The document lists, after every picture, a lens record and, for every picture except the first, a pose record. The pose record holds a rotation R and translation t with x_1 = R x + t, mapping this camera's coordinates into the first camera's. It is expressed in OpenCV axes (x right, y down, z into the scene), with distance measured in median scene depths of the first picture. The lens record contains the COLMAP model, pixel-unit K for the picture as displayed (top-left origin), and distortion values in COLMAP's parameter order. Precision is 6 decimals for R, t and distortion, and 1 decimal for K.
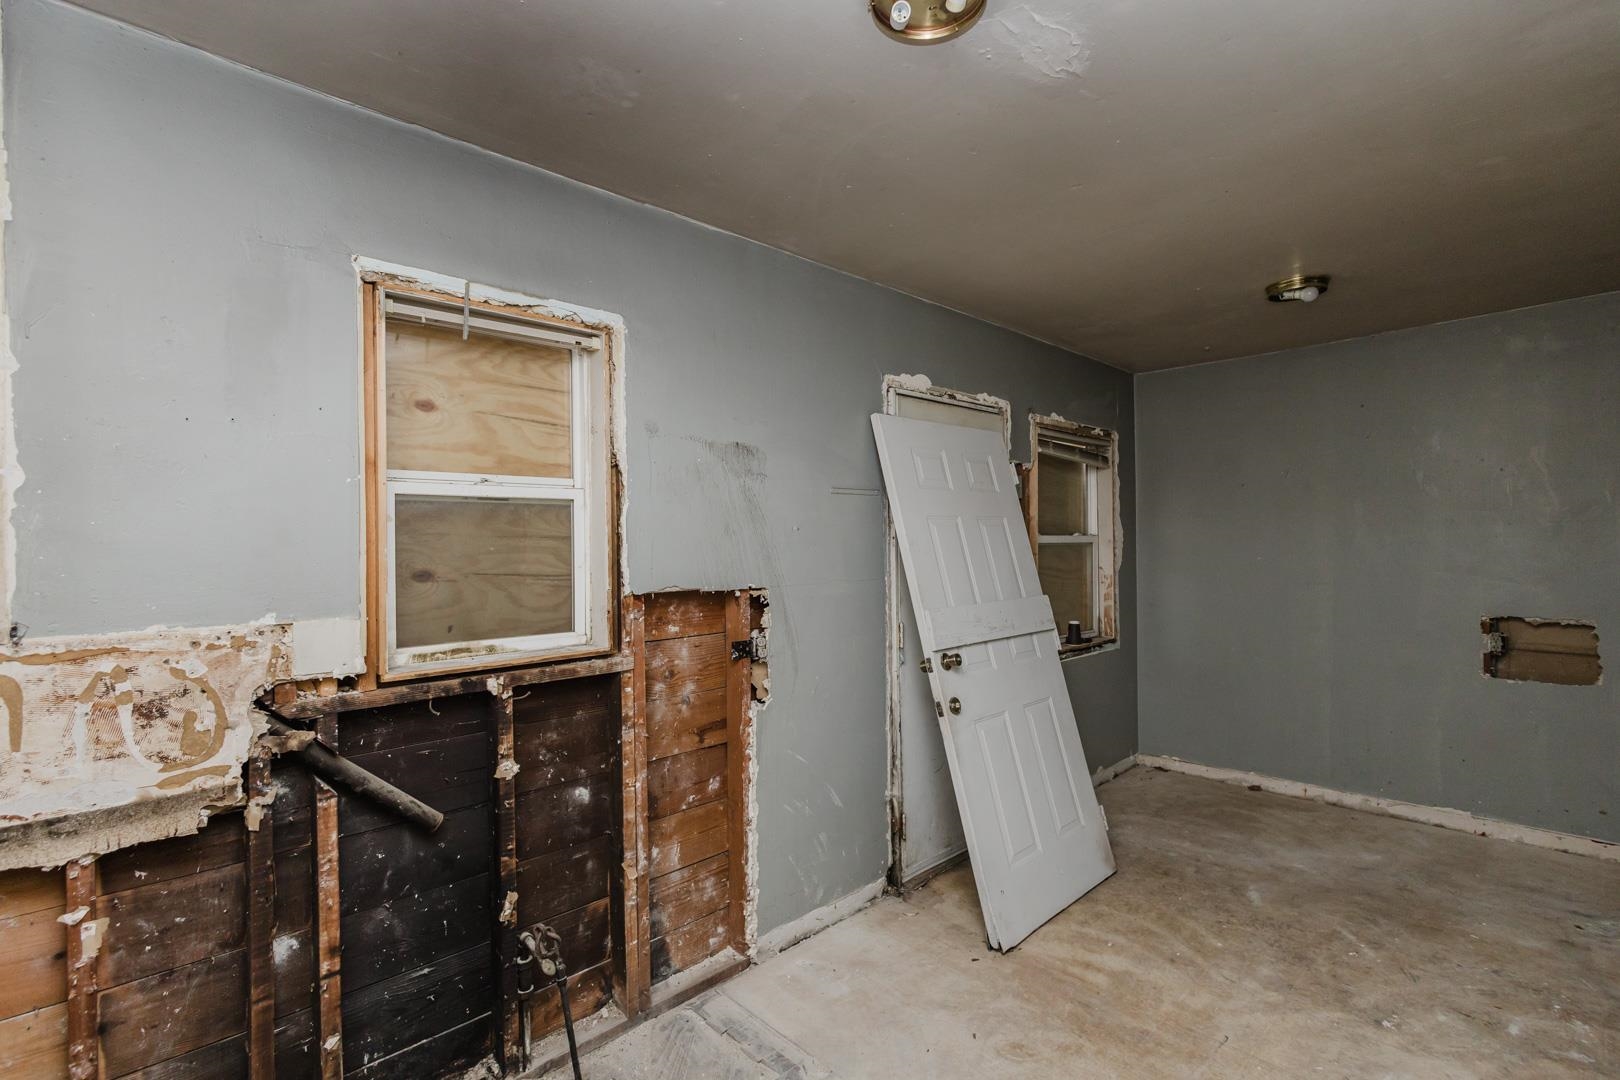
lens RADIAL K [[747.5, 0, 810.6], [0, 747.5, 543.0], [0, 0, 1]] dist [0.009333, -0.001343]
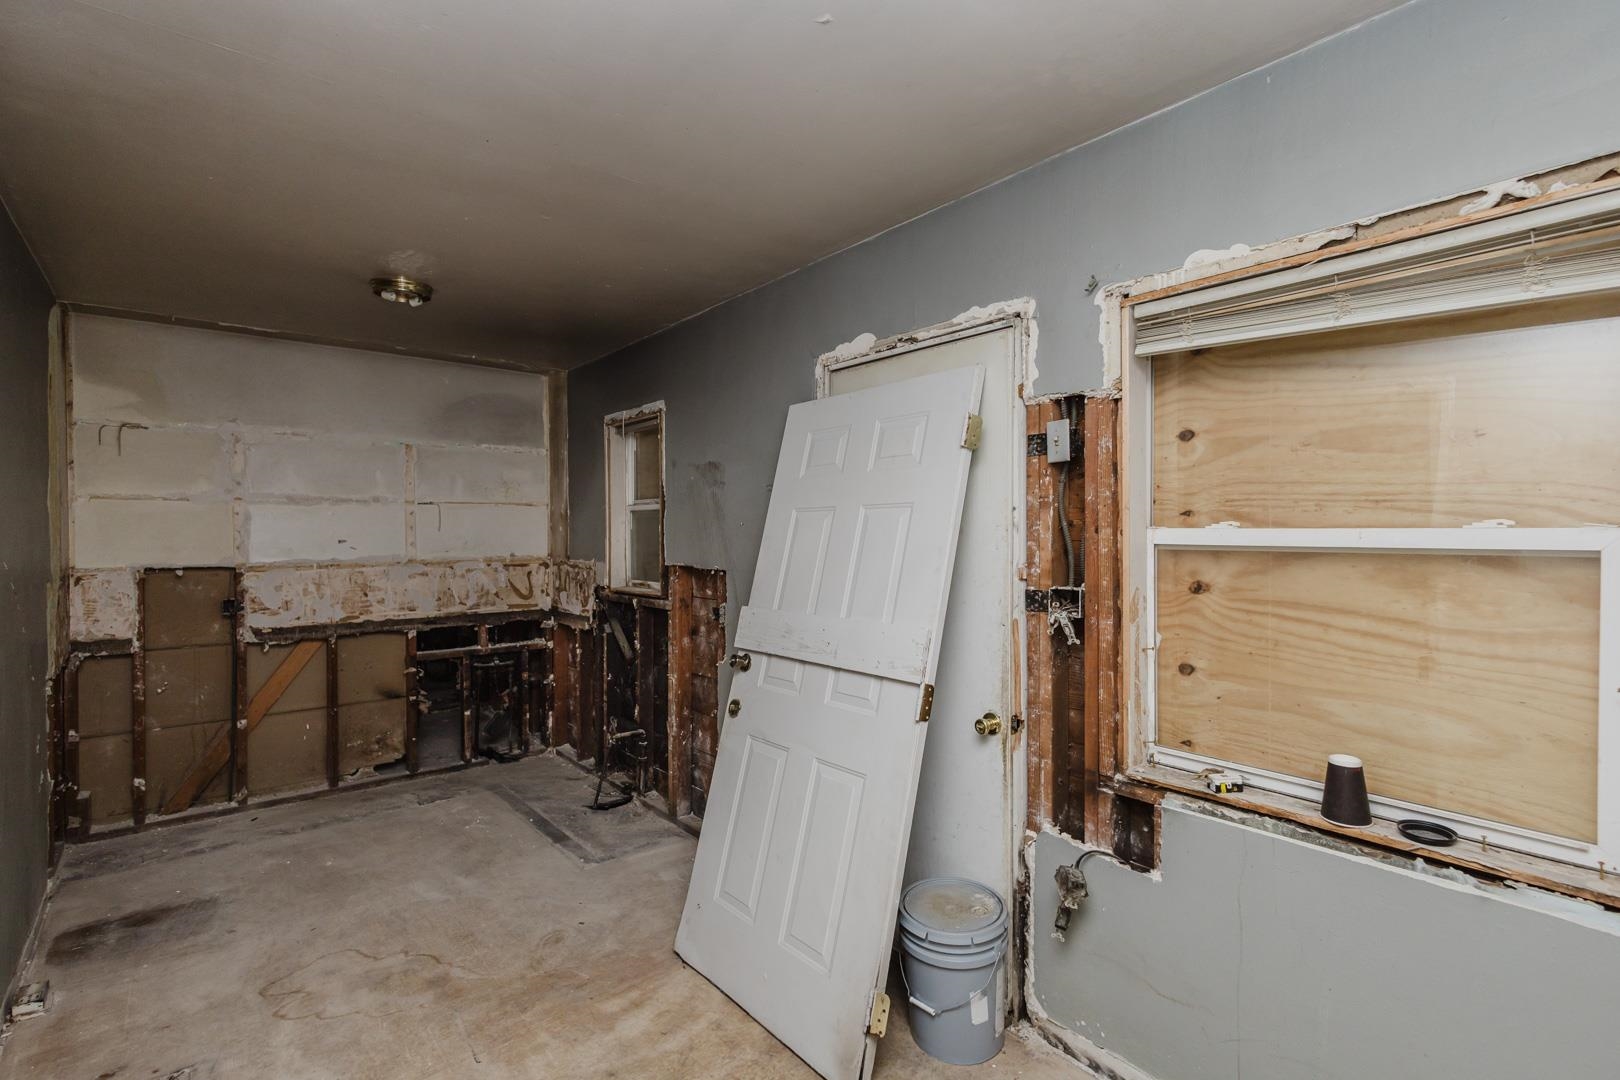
lens RADIAL K [[747.5, 0, 806.5], [0, 747.5, 537.3], [0, 0, 1]] dist [0.009333, -0.001343]
pose [[-0.073442, 0.020739, -0.997084, 1.185276], [0.004514, 0.999780, 0.020463, -0.022221], [0.997289, -0.002998, -0.073520, 1.206680]]
